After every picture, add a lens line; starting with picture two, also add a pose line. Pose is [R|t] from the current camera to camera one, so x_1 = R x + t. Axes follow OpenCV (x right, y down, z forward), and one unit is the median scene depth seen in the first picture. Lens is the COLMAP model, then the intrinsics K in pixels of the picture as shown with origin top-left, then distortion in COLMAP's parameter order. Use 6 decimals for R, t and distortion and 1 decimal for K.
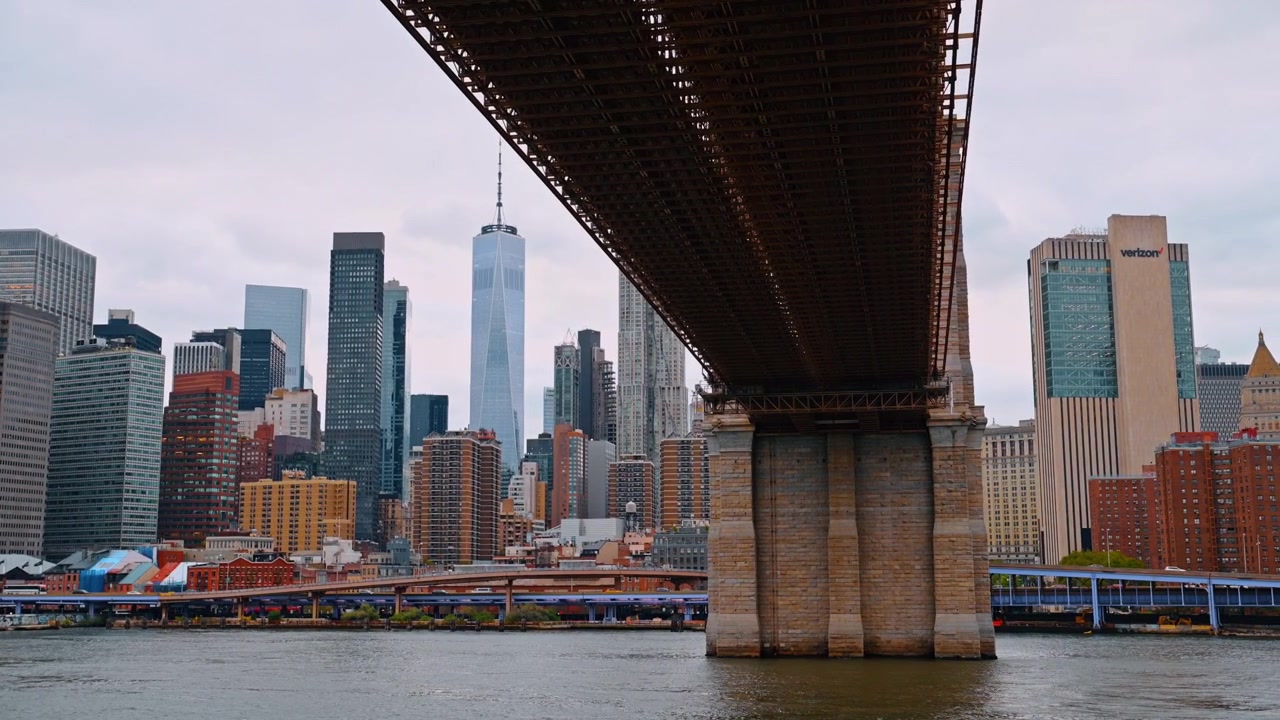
lens RADIAL K [[1417.8, 0, 634.0], [0, 1417.8, 358.8], [0, 0, 1]] dist [0.081139, 0.000000]
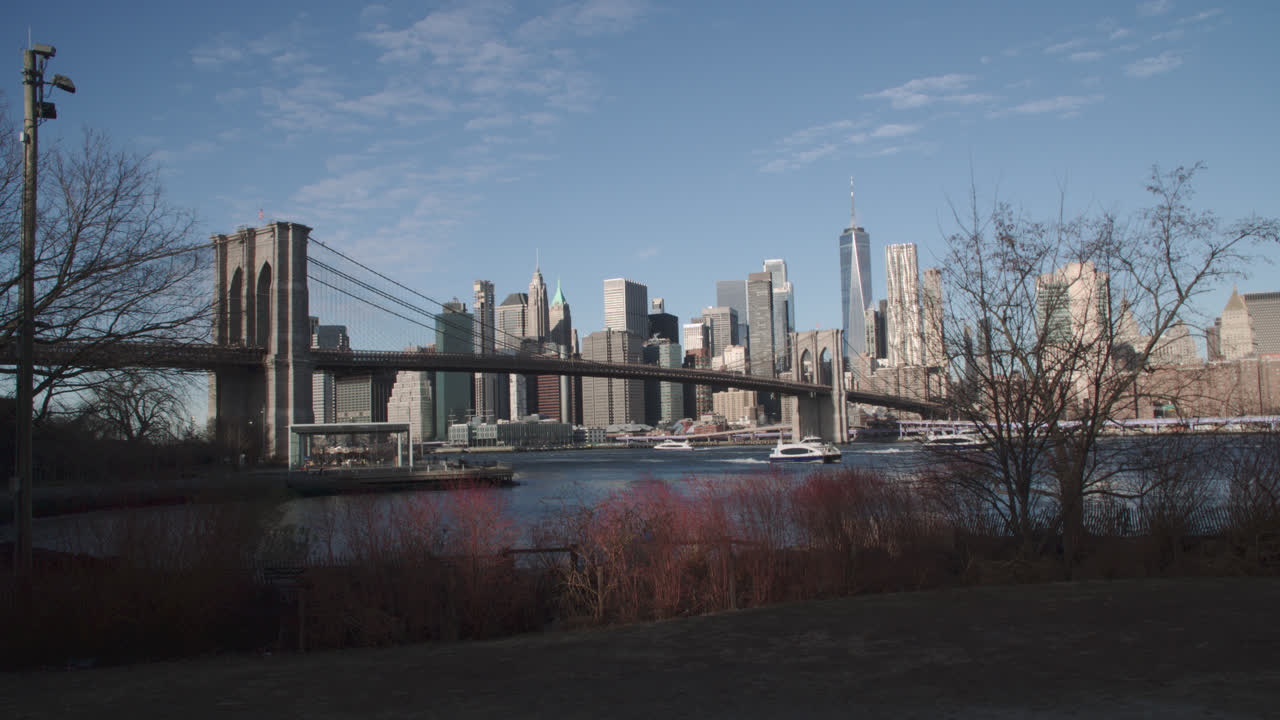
lens RADIAL K [[975.3, 0, 640.5], [0, 975.3, 363.0], [0, 0, 1]] dist [-0.083953, 0.004885]
pose [[0.933776, -0.056034, -0.353445, 0.406534], [0.084966, 0.994138, 0.066866, -0.173552], [0.347626, -0.092469, 0.933062, -1.211440]]
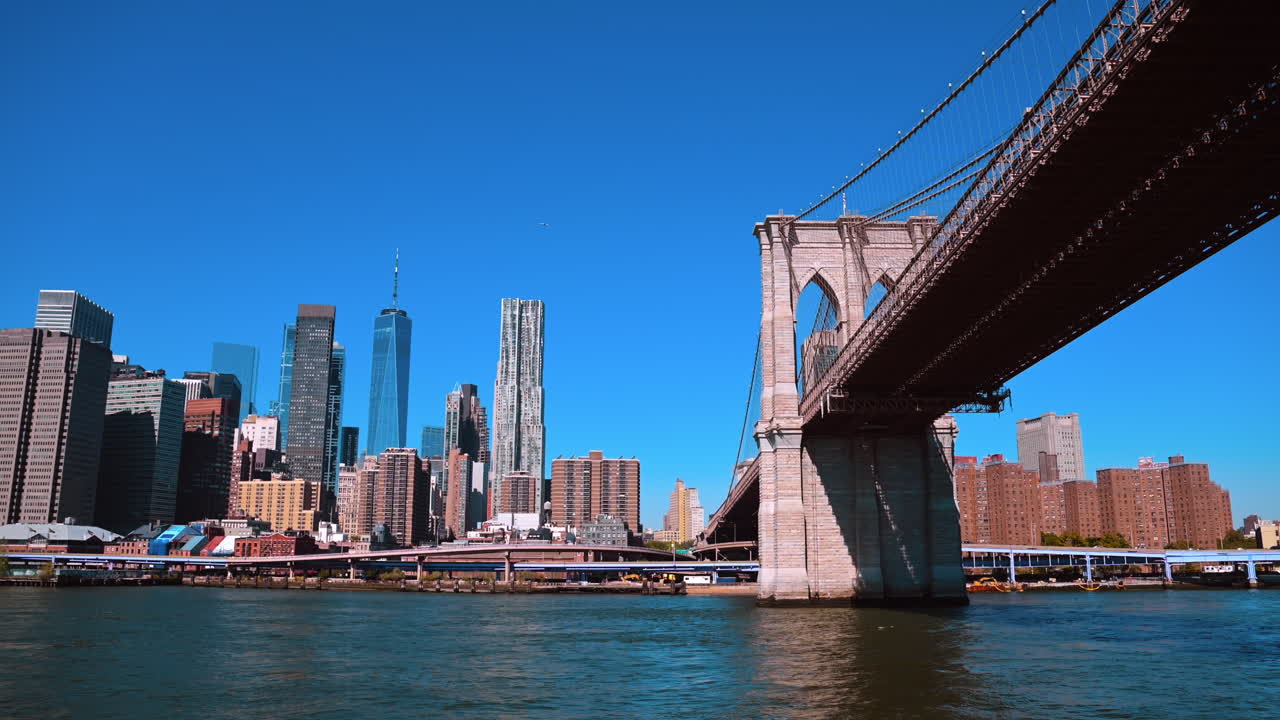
lens RADIAL K [[975.3, 0, 649.3], [0, 975.3, 350.8], [0, 0, 1]] dist [-0.083953, 0.004885]
pose [[0.981781, 0.047419, 0.184006, -0.121714], [-0.035407, 0.997055, -0.068023, 0.021445], [-0.186690, 0.060269, 0.980568, 0.060559]]
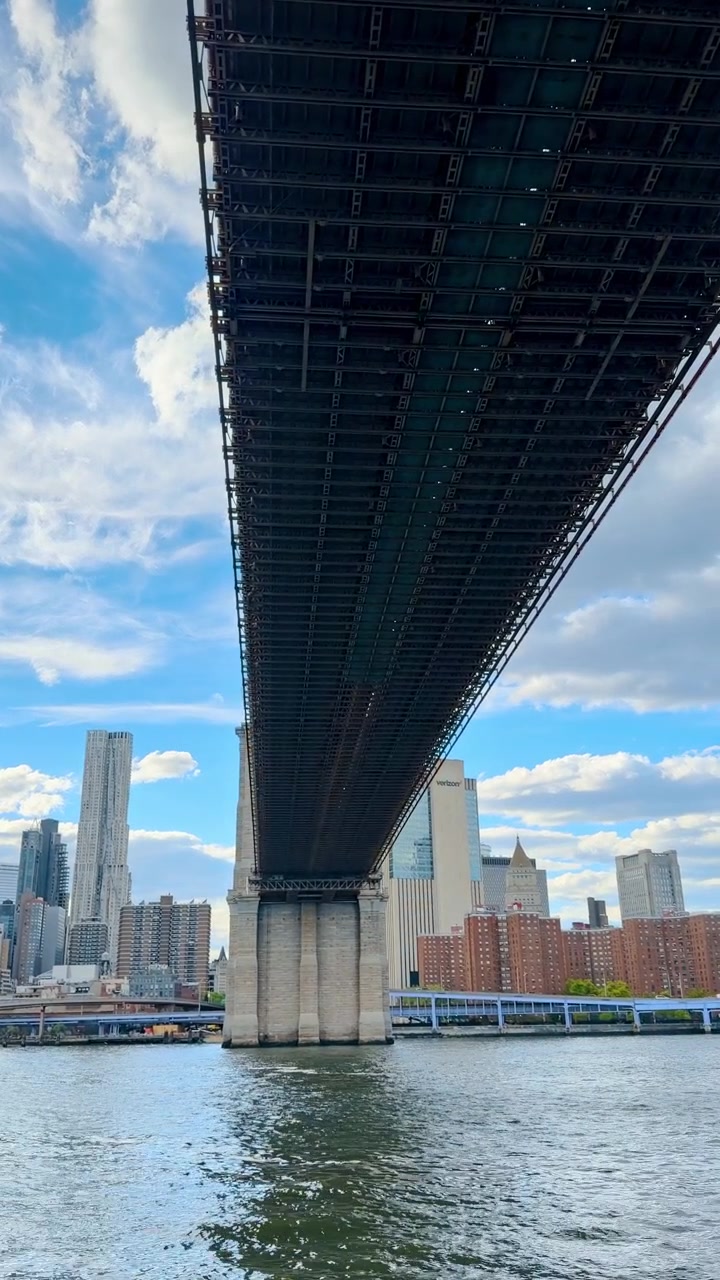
lens RADIAL K [[1062.3, 0, 355.0], [0, 1062.3, 638.2], [0, 0, 1]] dist [0.069815, -0.003786]
pose [[0.964690, 0.078182, 0.251518, -0.078279], [-0.029347, 0.980889, -0.192341, -0.007528], [-0.261749, 0.178168, 0.948548, -0.154181]]
